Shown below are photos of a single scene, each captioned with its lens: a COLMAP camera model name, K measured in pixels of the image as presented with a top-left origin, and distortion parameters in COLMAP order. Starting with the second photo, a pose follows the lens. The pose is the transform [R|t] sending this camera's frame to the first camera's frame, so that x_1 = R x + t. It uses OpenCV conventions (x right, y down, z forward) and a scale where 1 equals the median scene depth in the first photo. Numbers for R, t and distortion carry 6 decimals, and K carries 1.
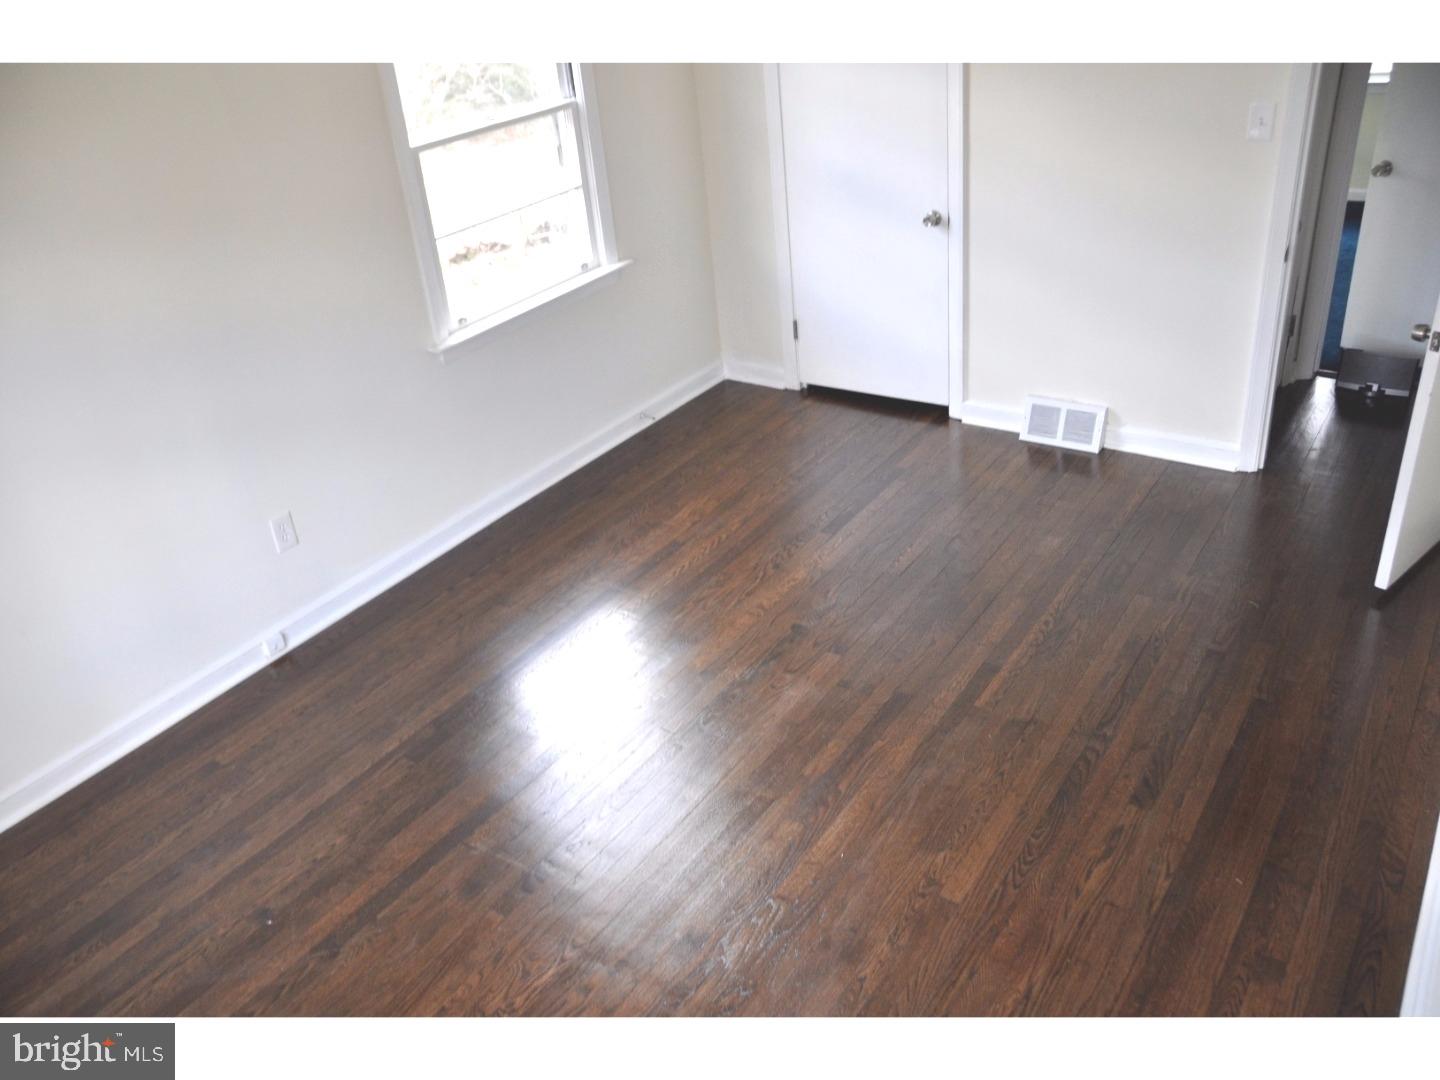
lens RADIAL K [[1126.0, 0, 720.0], [0, 1126.0, 540.0], [0, 0, 1]] dist [-0.000421, 0.000094]
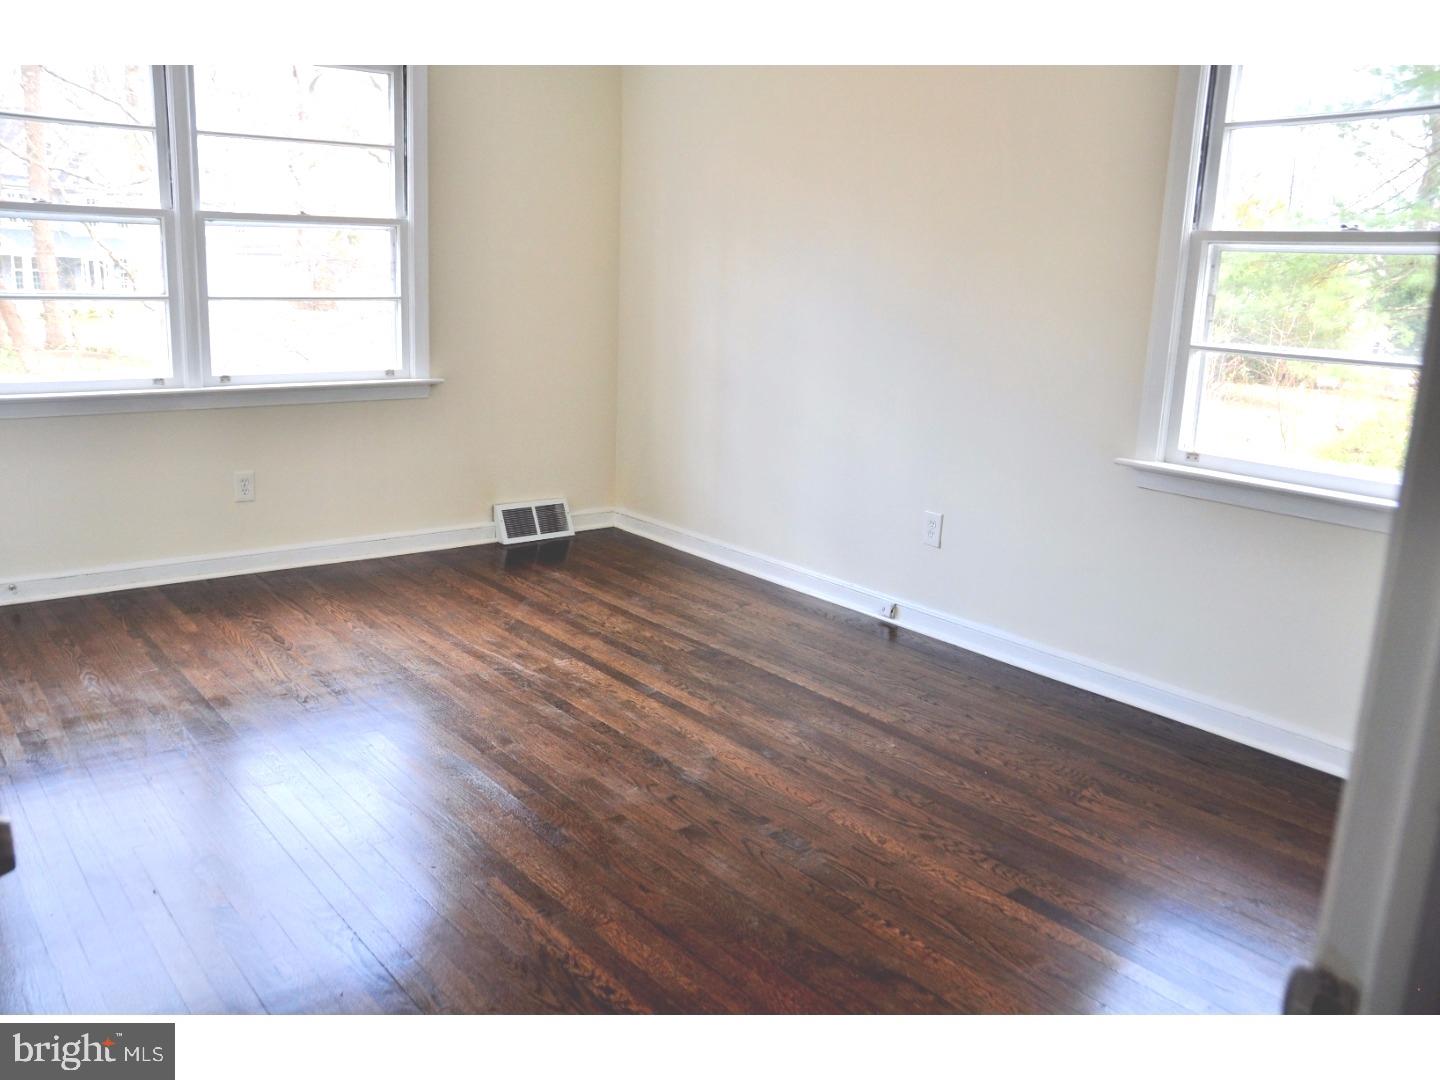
lens RADIAL K [[1201.4, 0, 720.0], [0, 1201.4, 540.0], [0, 0, 1]] dist [-0.142814, 0.083809]
pose [[-0.275939, 0.303706, -0.911932, 0.828346], [-0.479434, 0.778824, 0.404446, -0.418564], [0.833067, 0.548814, -0.069301, 1.032974]]
